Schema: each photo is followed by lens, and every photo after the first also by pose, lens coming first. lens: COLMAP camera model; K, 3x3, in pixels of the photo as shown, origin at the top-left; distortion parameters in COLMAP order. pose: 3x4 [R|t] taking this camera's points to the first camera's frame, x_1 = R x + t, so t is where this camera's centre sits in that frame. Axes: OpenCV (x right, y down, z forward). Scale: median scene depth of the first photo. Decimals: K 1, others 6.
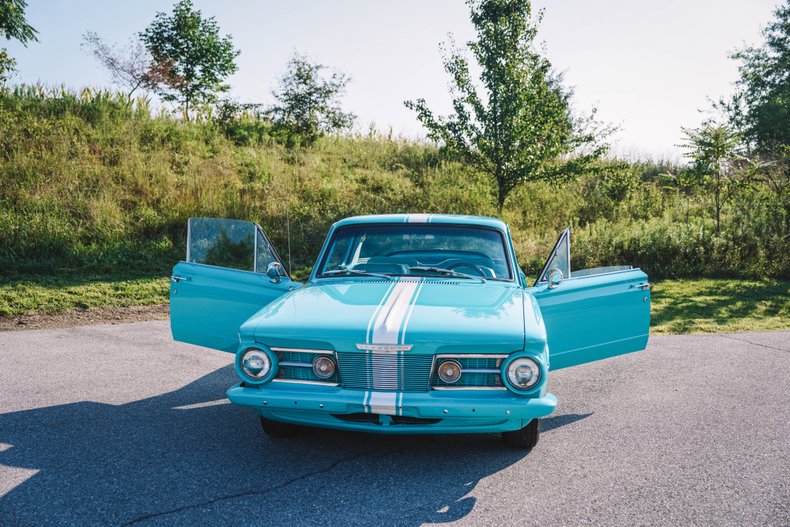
lens RADIAL K [[783.8, 0, 396.0], [0, 783.8, 267.0], [0, 0, 1]] dist [-0.013550, 0.134650]
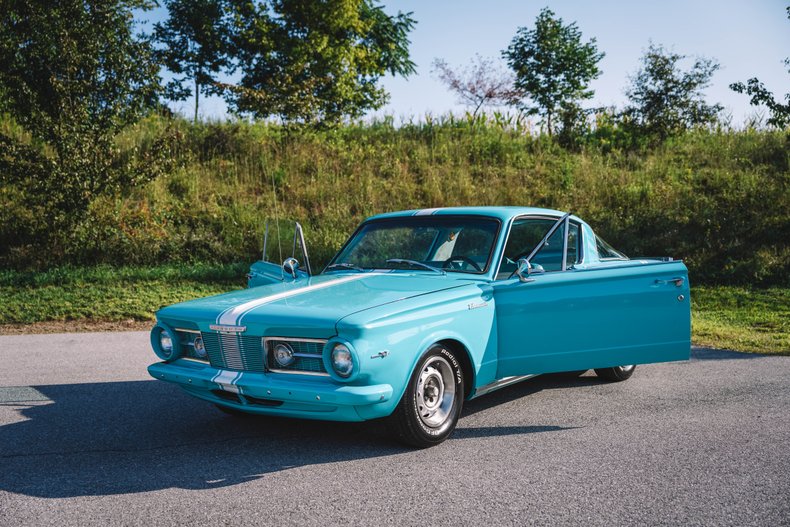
lens RADIAL K [[826.7, 0, 393.5], [0, 826.7, 266.5], [0, 0, 1]] dist [0.006415, 0.147202]
pose [[0.851464, -0.012766, -0.524258, 0.171240], [-0.000565, 0.999681, -0.025259, 0.010422], [0.524413, 0.021803, 0.851185, 0.035747]]
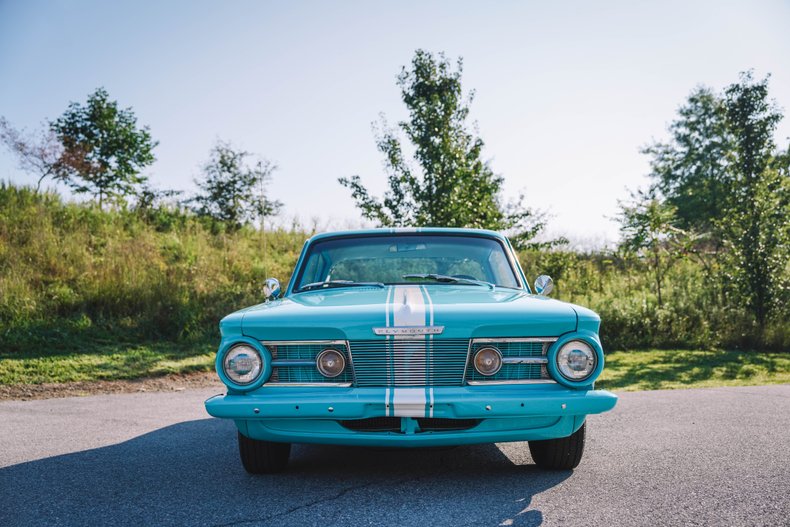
lens RADIAL K [[795.1, 0, 395.4], [0, 795.1, 267.2], [0, 0, 1]] dist [-0.002657, 0.125121]
pose [[0.994191, -0.019496, 0.105850, -0.025460], [0.033917, 0.990102, -0.136193, 0.033165], [-0.102147, 0.138992, 0.985011, 0.041571]]
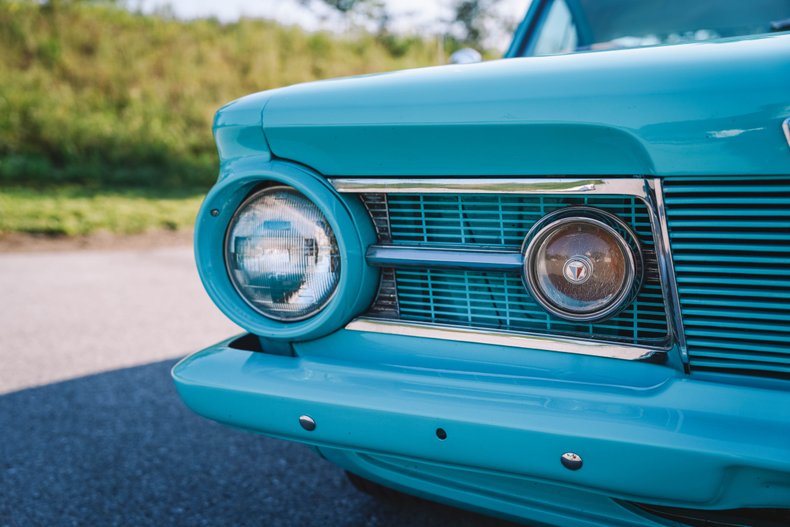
lens RADIAL K [[795.1, 0, 395.4], [0, 795.1, 267.2], [0, 0, 1]] dist [-0.002657, 0.125121]
pose [[0.977310, 0.008882, -0.211630, -0.021897], [0.003338, 0.998351, 0.057315, 0.026708], [0.211790, -0.056721, 0.975668, 0.181307]]
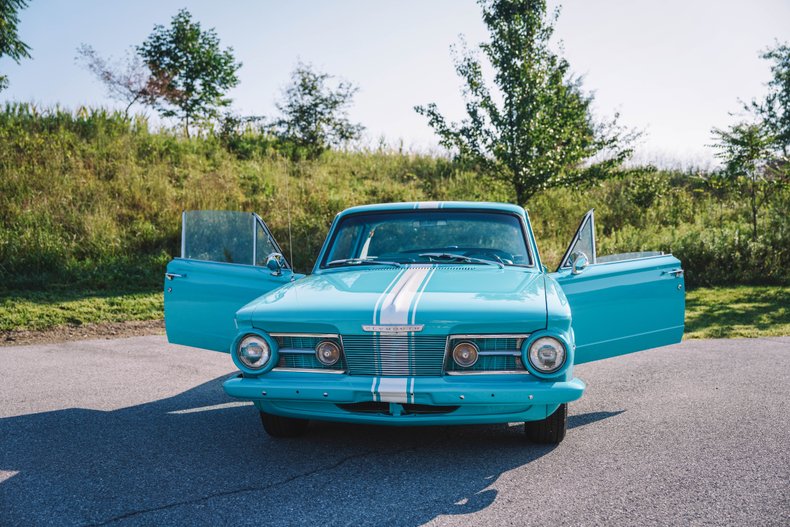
lens RADIAL K [[826.7, 0, 393.5], [0, 826.7, 266.5], [0, 0, 1]] dist [0.006415, 0.147202]
pose [[0.999557, -0.021623, -0.020461, 0.001525], [0.020943, 0.999240, -0.032890, 0.013899], [0.021157, 0.032447, 0.999249, 0.007627]]
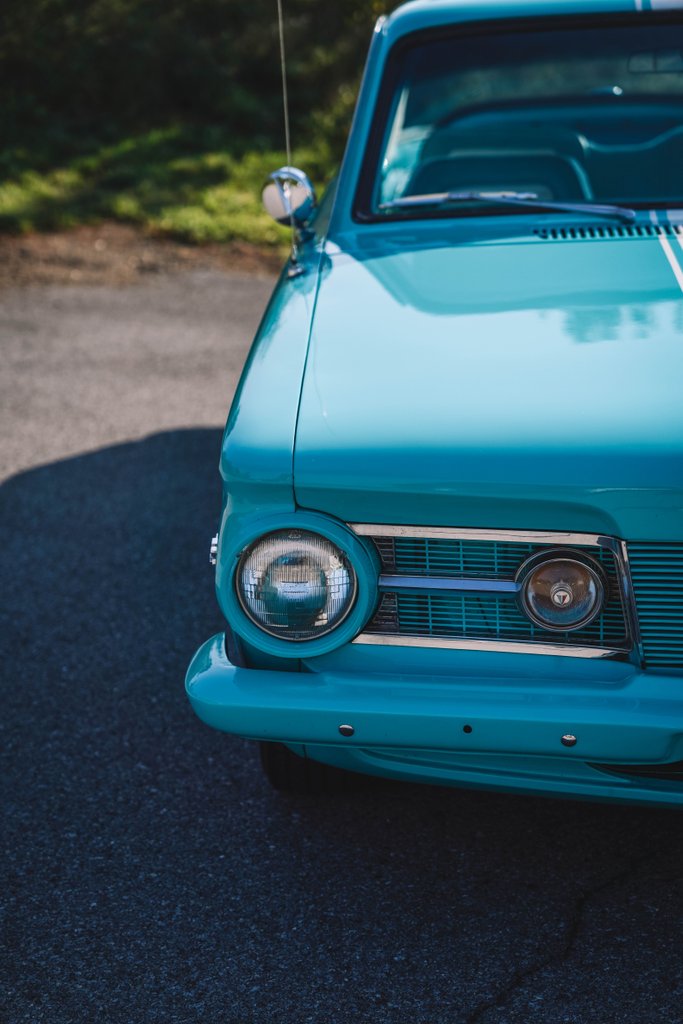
lens RADIAL K [[1935.1, 0, 346.2], [0, 1935.1, 506.9], [0, 0, 1]] dist [0.276041, -0.098722]
pose [[0.997740, -0.040571, 0.053564, -0.046081], [0.029351, 0.980218, 0.195730, -0.007586], [-0.060445, -0.193716, 0.979194, 0.083130]]
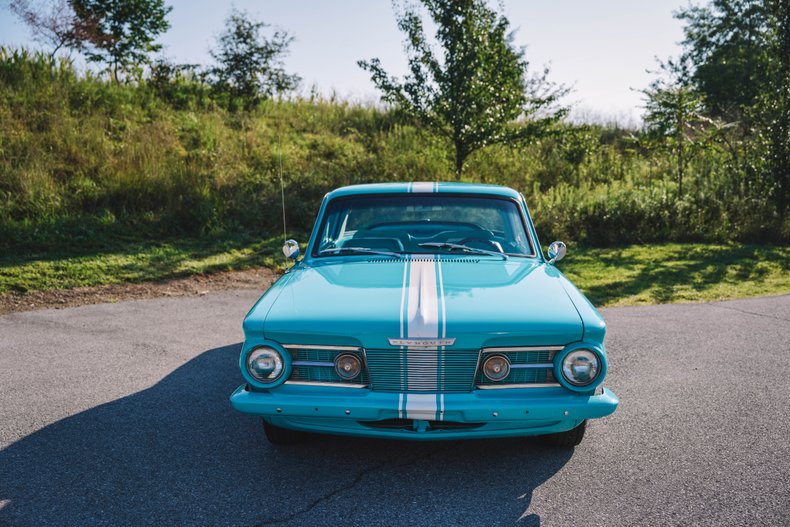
lens RADIAL K [[795.1, 0, 395.4], [0, 795.1, 267.2], [0, 0, 1]] dist [-0.002657, 0.125121]
pose [[0.996696, -0.021850, 0.078234, -0.024408], [0.018561, 0.998923, 0.042517, -0.003489], [-0.079079, -0.040925, 0.996028, 0.032879]]
